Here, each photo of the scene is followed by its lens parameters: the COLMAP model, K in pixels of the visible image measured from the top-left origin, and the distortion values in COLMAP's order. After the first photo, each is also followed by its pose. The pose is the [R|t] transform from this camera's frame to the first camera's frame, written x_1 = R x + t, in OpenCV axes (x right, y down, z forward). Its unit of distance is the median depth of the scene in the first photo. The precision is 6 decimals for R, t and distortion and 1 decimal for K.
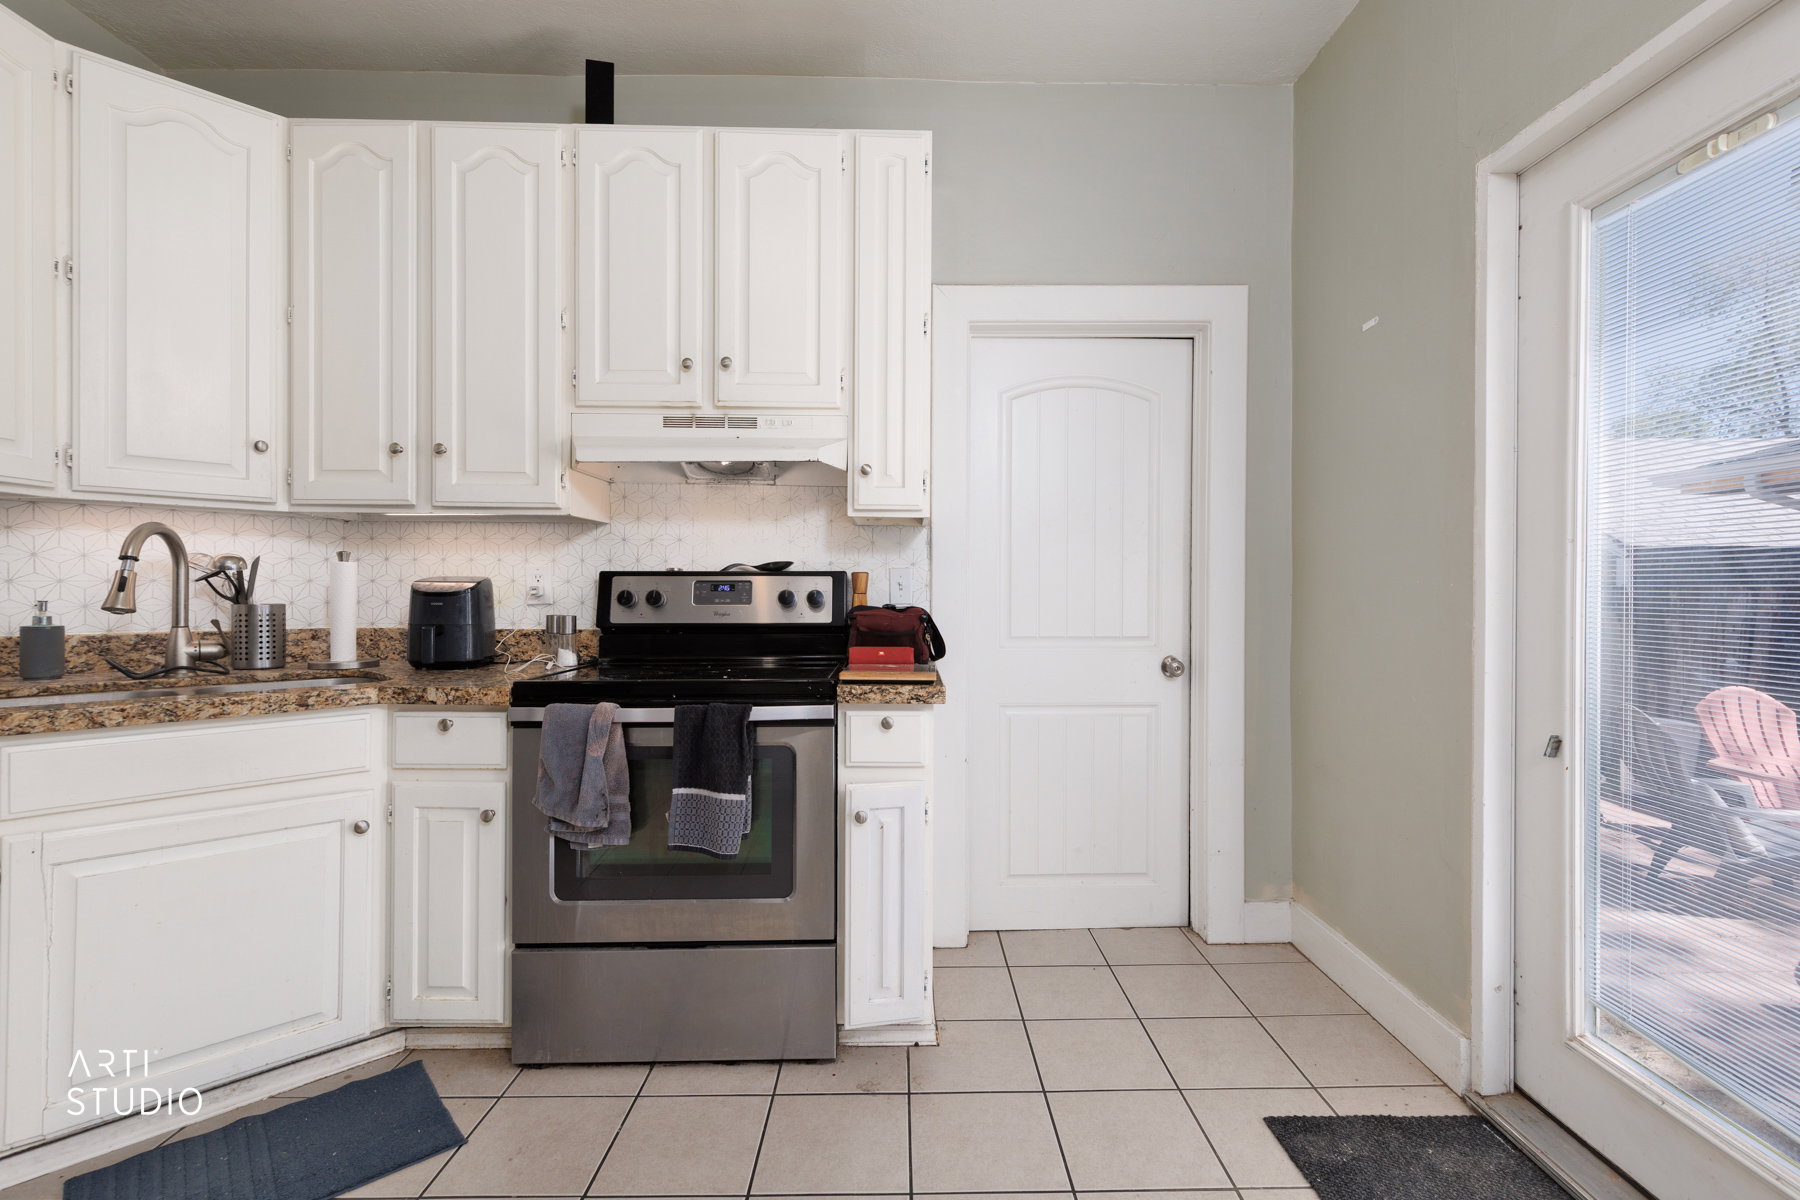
lens RADIAL K [[805.0, 0, 923.8], [0, 805.0, 592.4], [0, 0, 1]] dist [0.006259, -0.001104]
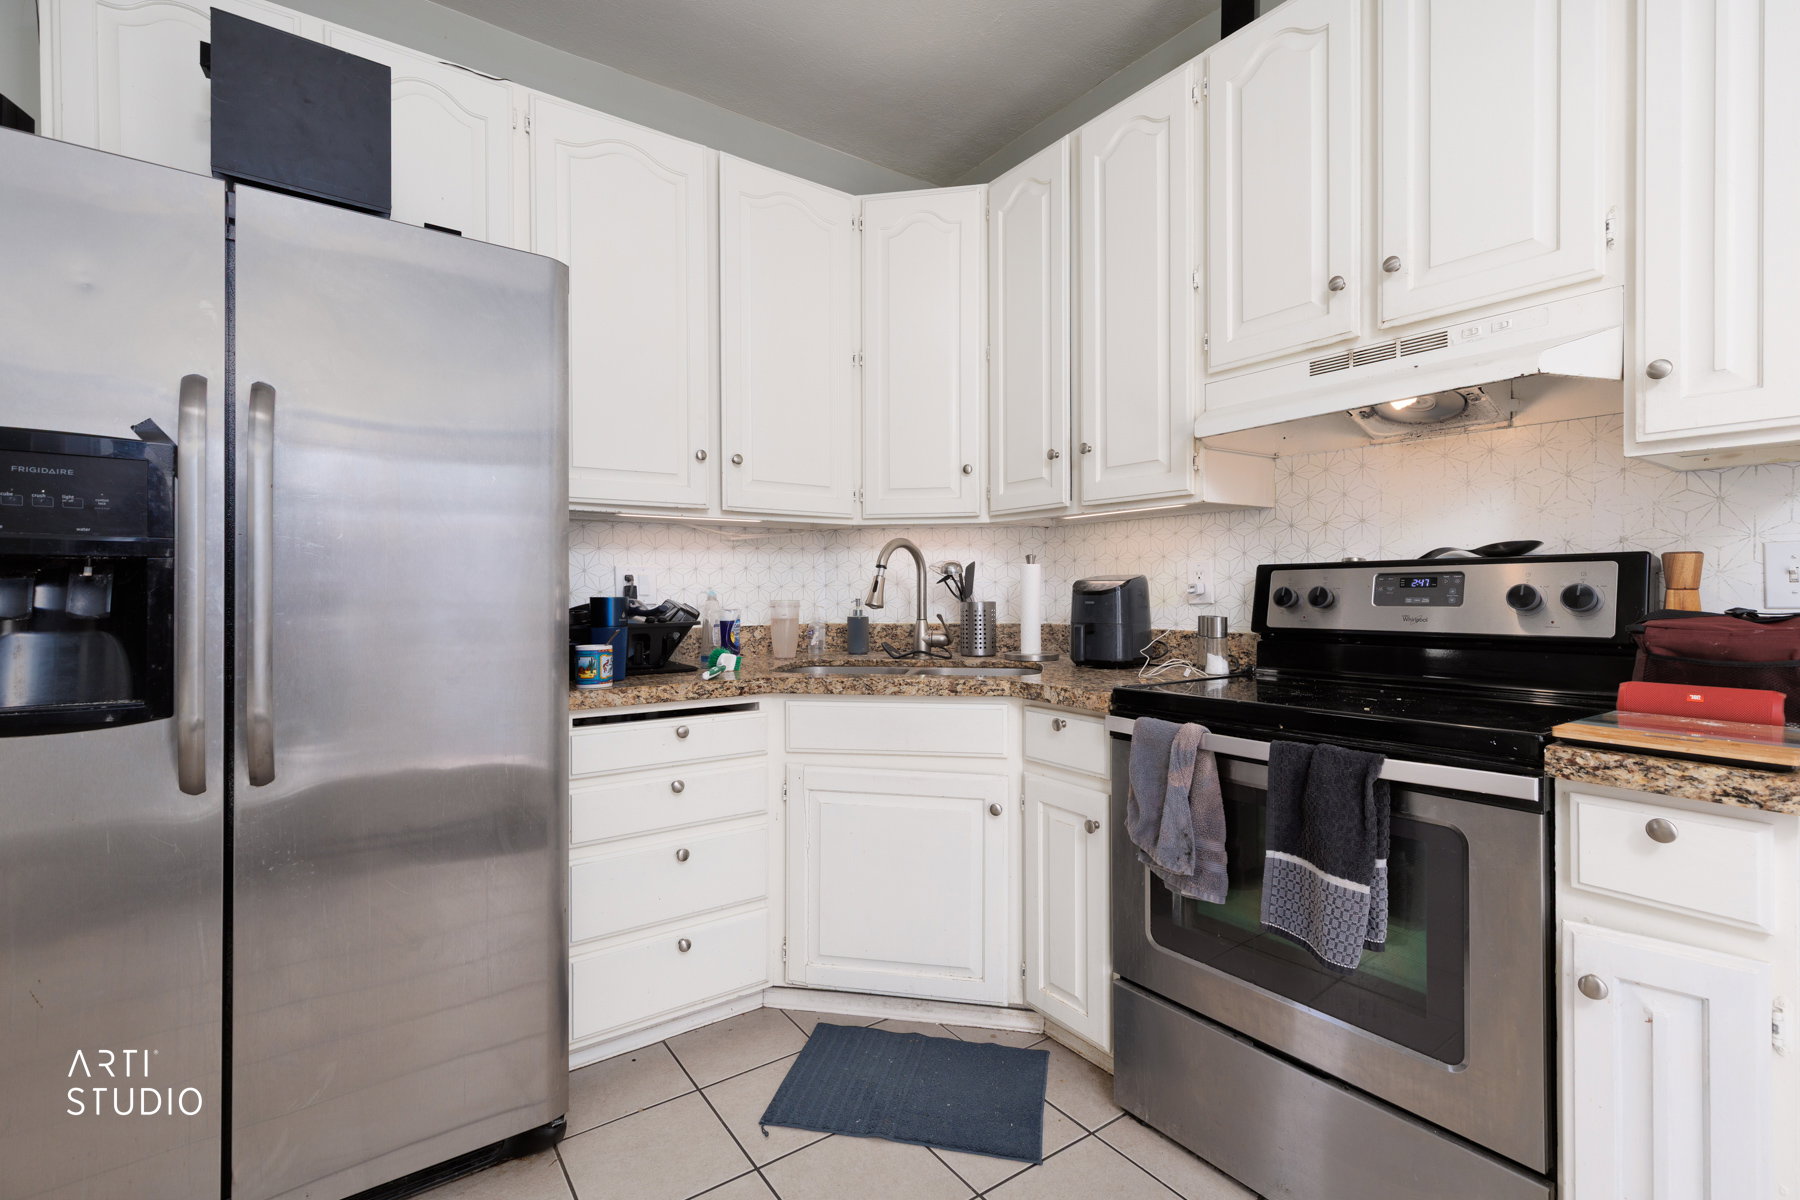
lens RADIAL K [[805.0, 0, 923.8], [0, 805.0, 592.4], [0, 0, 1]] dist [0.006259, -0.001104]
pose [[0.554882, -0.004453, -0.831917, 0.130199], [0.005747, 0.999982, -0.001519, 0.001974], [0.831909, -0.003938, 0.554898, 0.293825]]
